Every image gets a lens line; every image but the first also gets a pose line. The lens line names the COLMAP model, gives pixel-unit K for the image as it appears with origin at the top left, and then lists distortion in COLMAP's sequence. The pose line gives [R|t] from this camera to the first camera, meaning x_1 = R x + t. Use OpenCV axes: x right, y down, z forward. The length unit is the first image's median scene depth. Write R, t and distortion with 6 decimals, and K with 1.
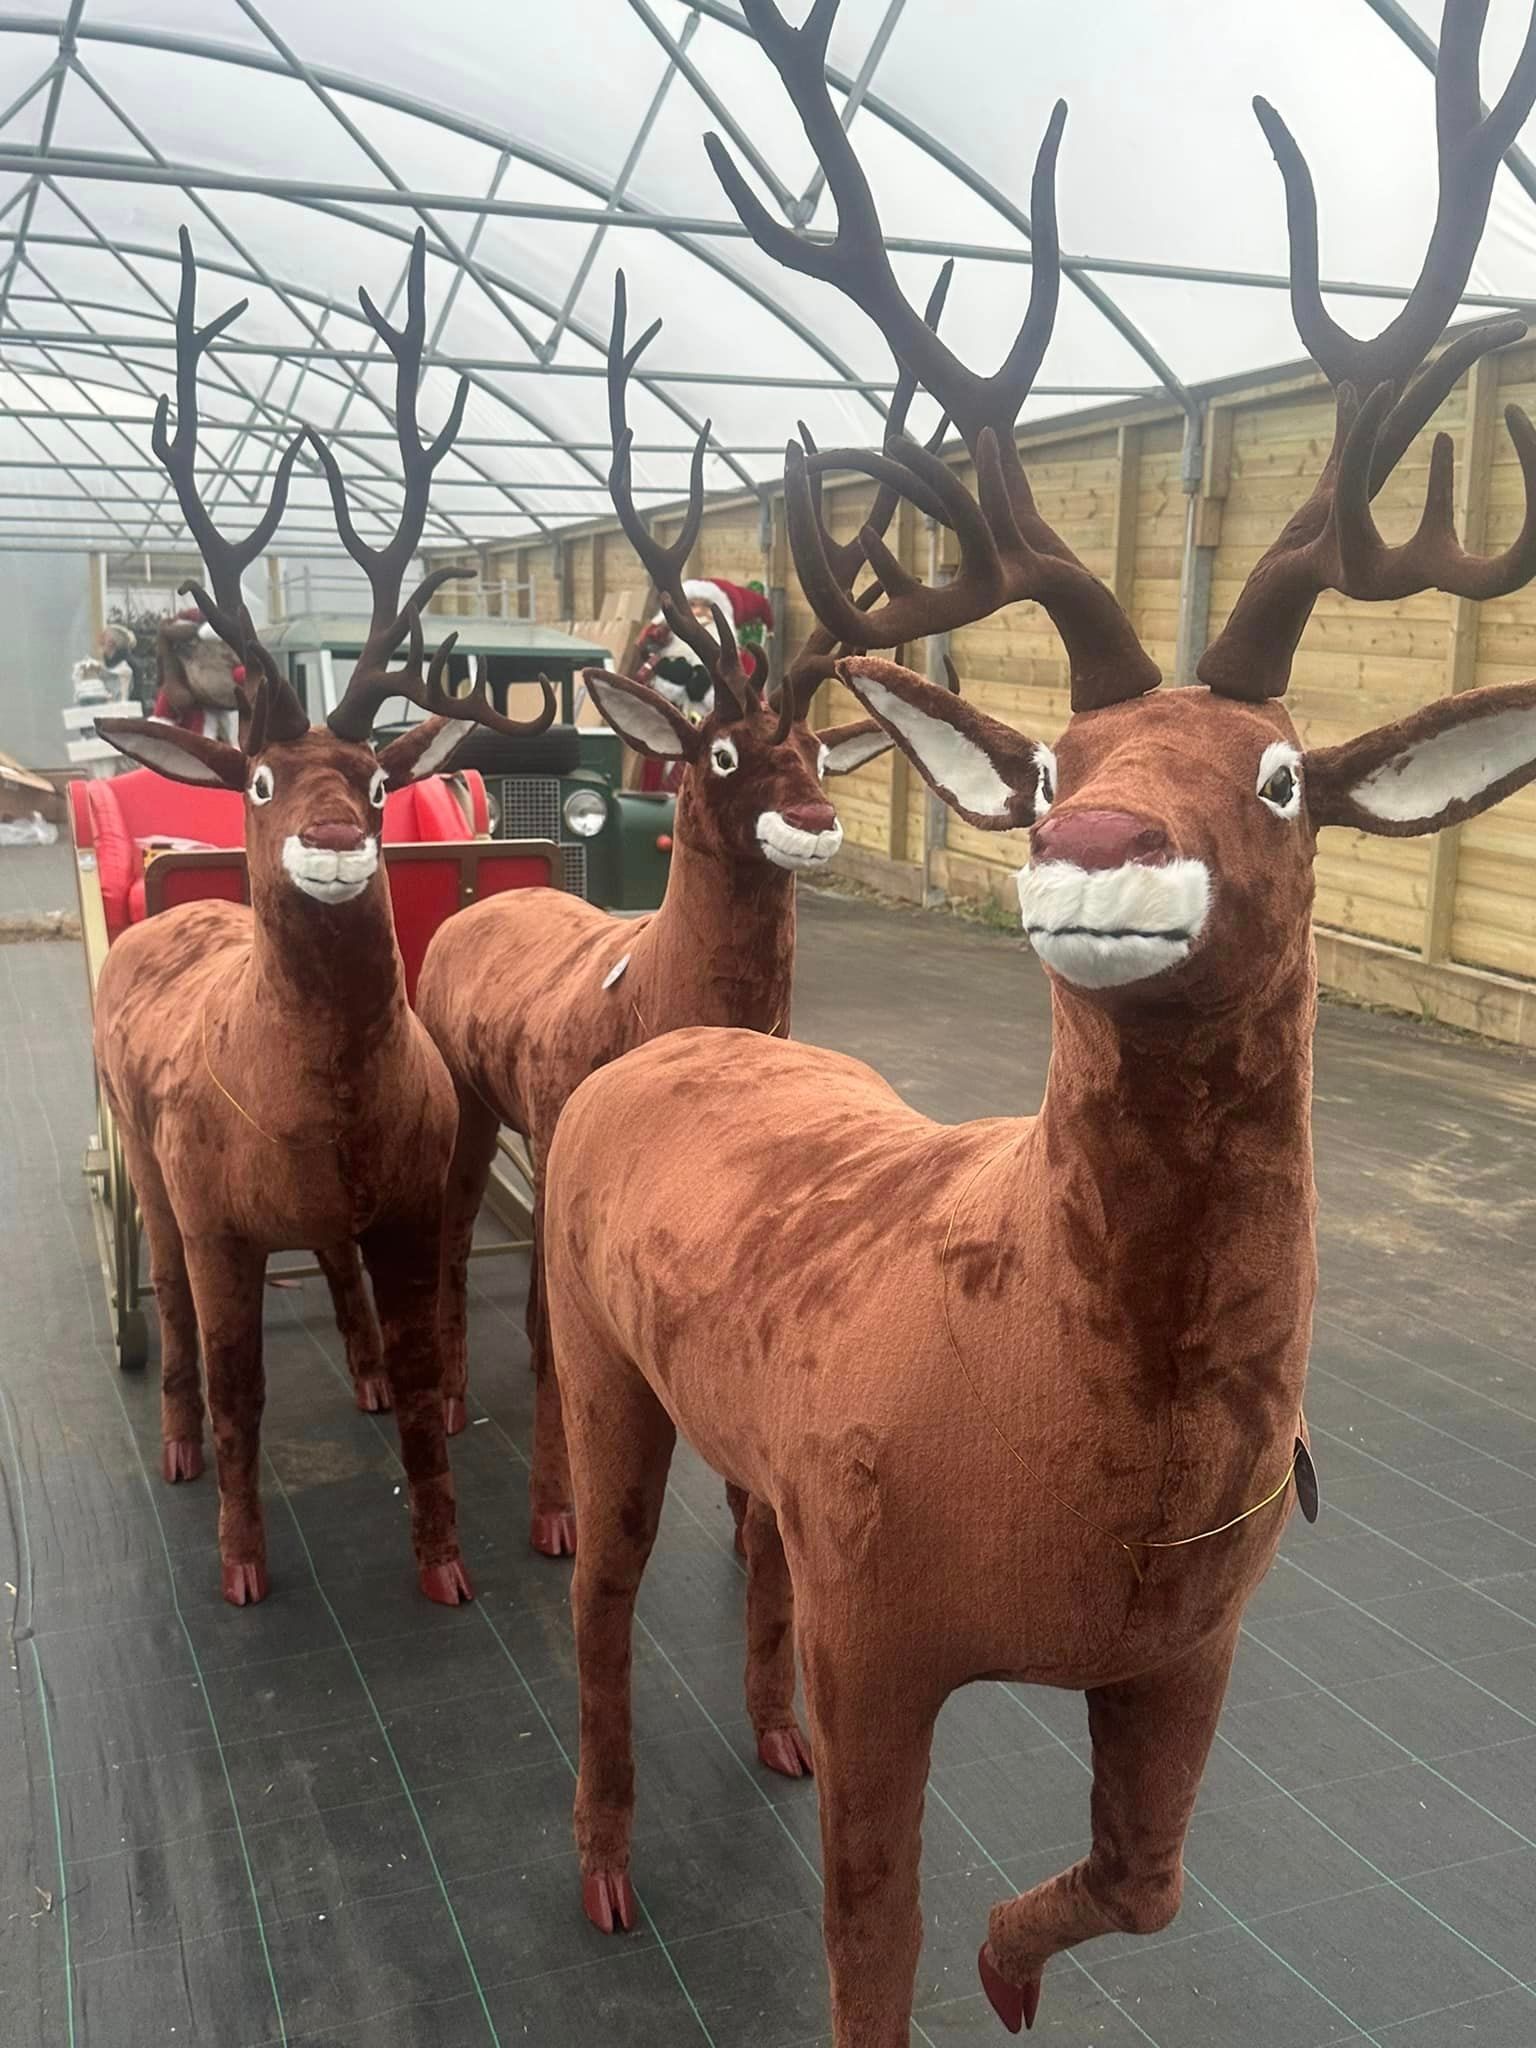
lens RADIAL K [[1977.1, 0, 768.0], [0, 1977.1, 1024.0], [0, 0, 1]] dist [0.116985, -0.015053]
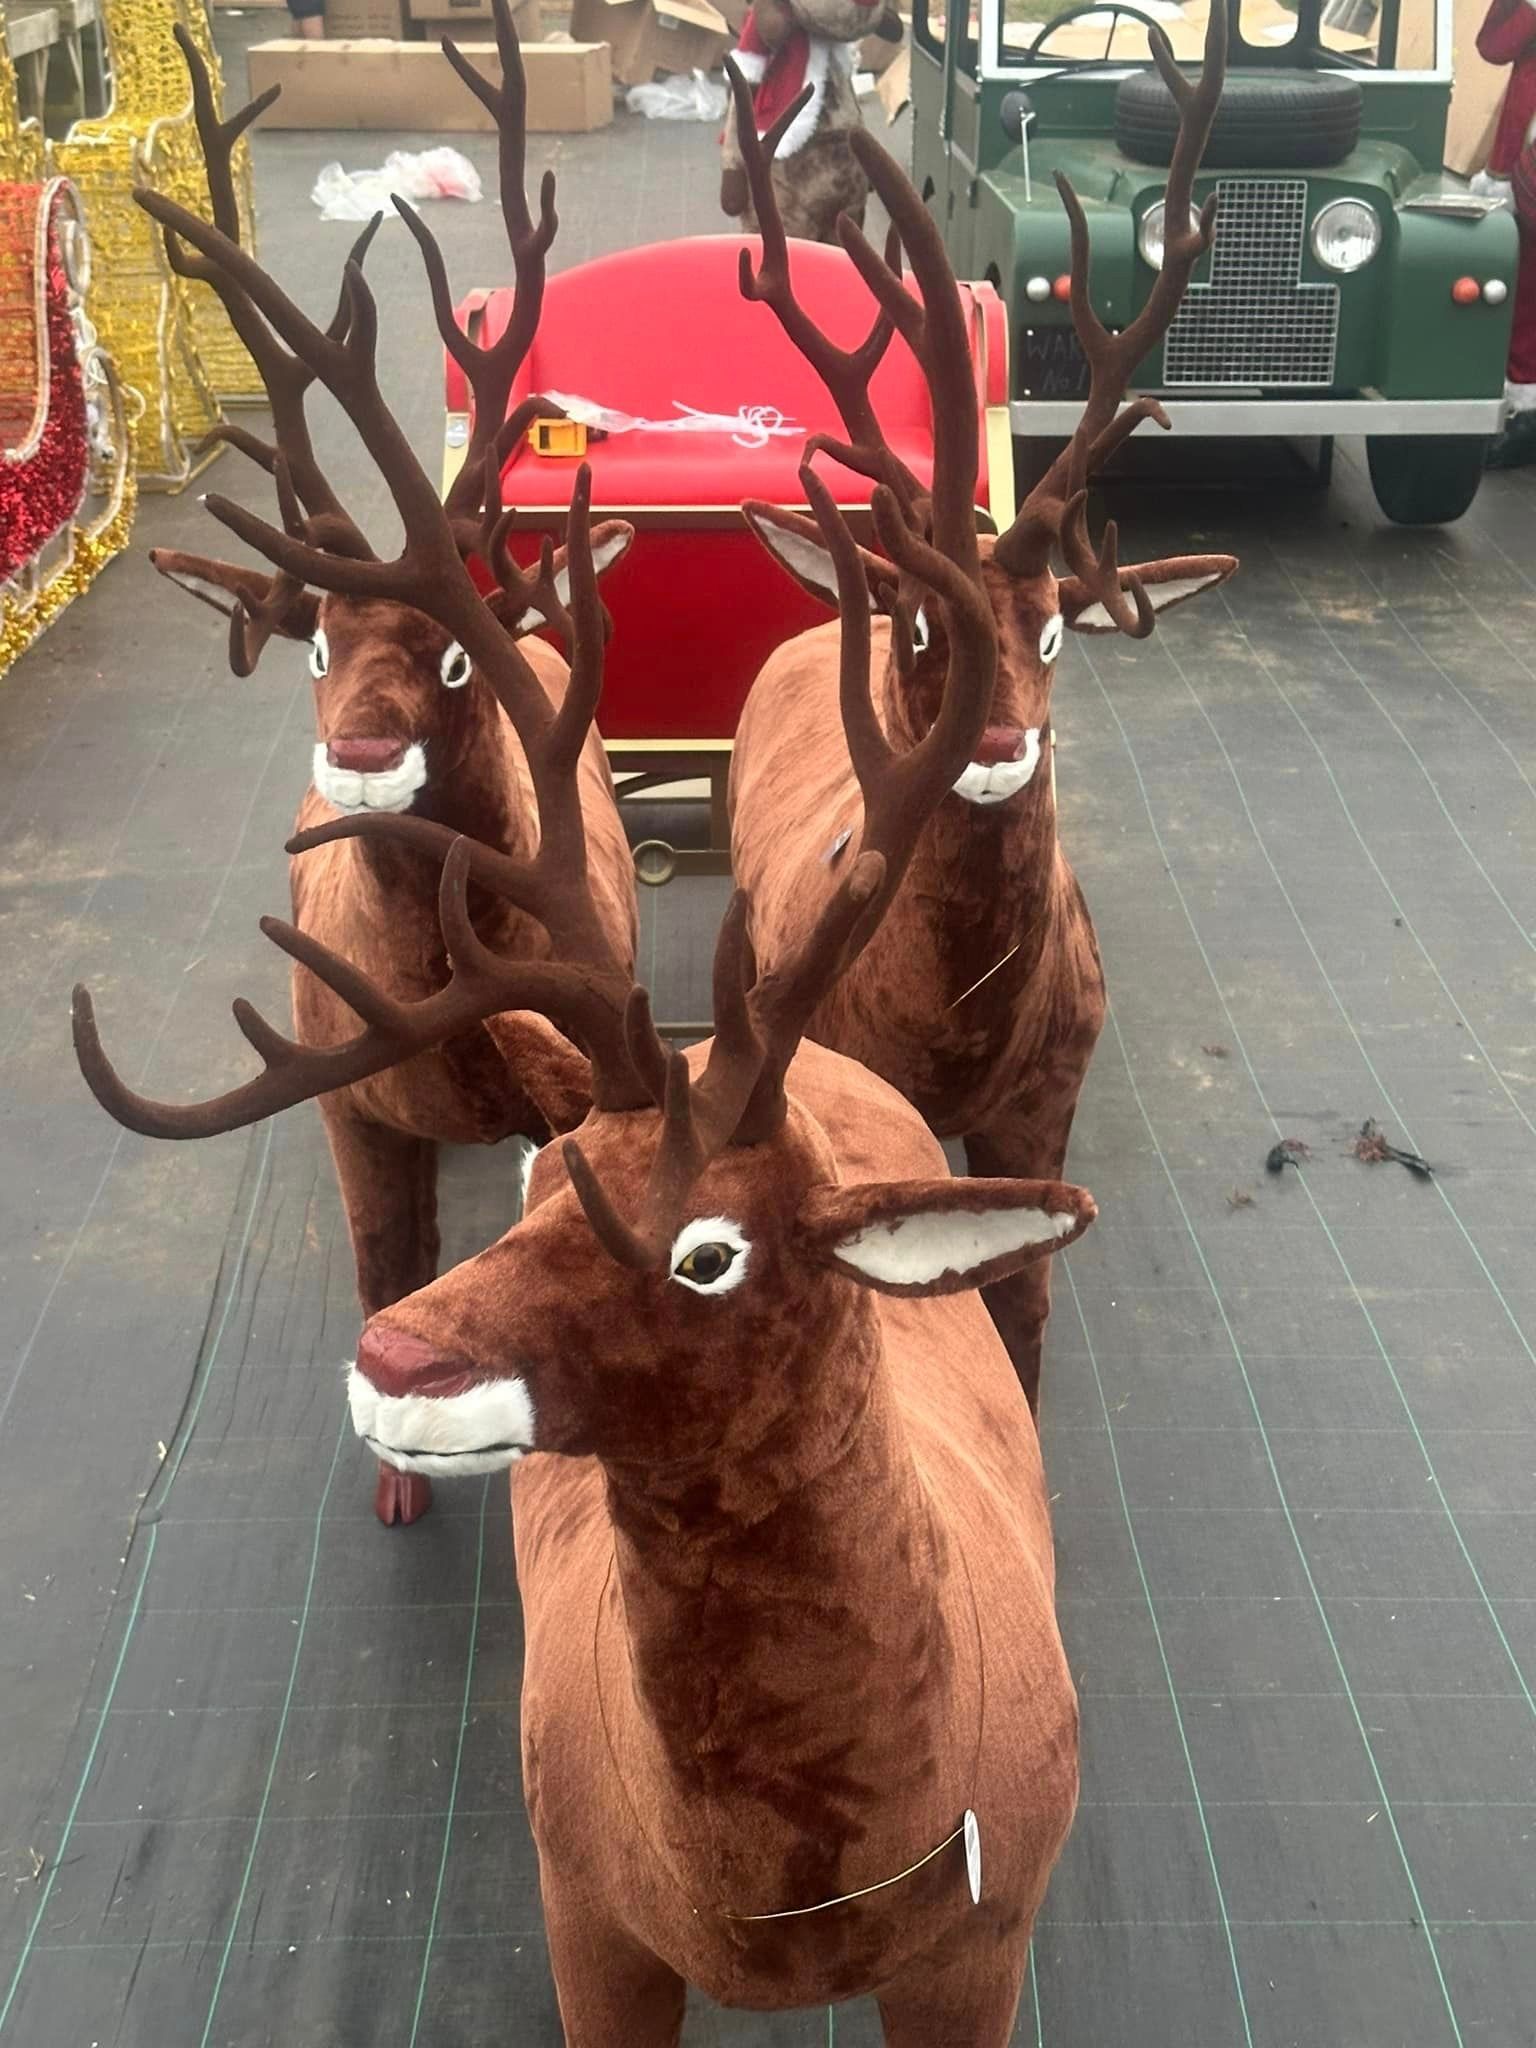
lens RADIAL K [[3077.0, 0, 768.0], [0, 3077.0, 1024.0], [0, 0, 1]] dist [0.121636, 0.049861]
pose [[0.944990, 0.123675, -0.302818, 0.323432], [-0.063388, 0.977457, 0.201393, -0.238209], [0.320899, -0.171119, 0.931527, -0.149880]]
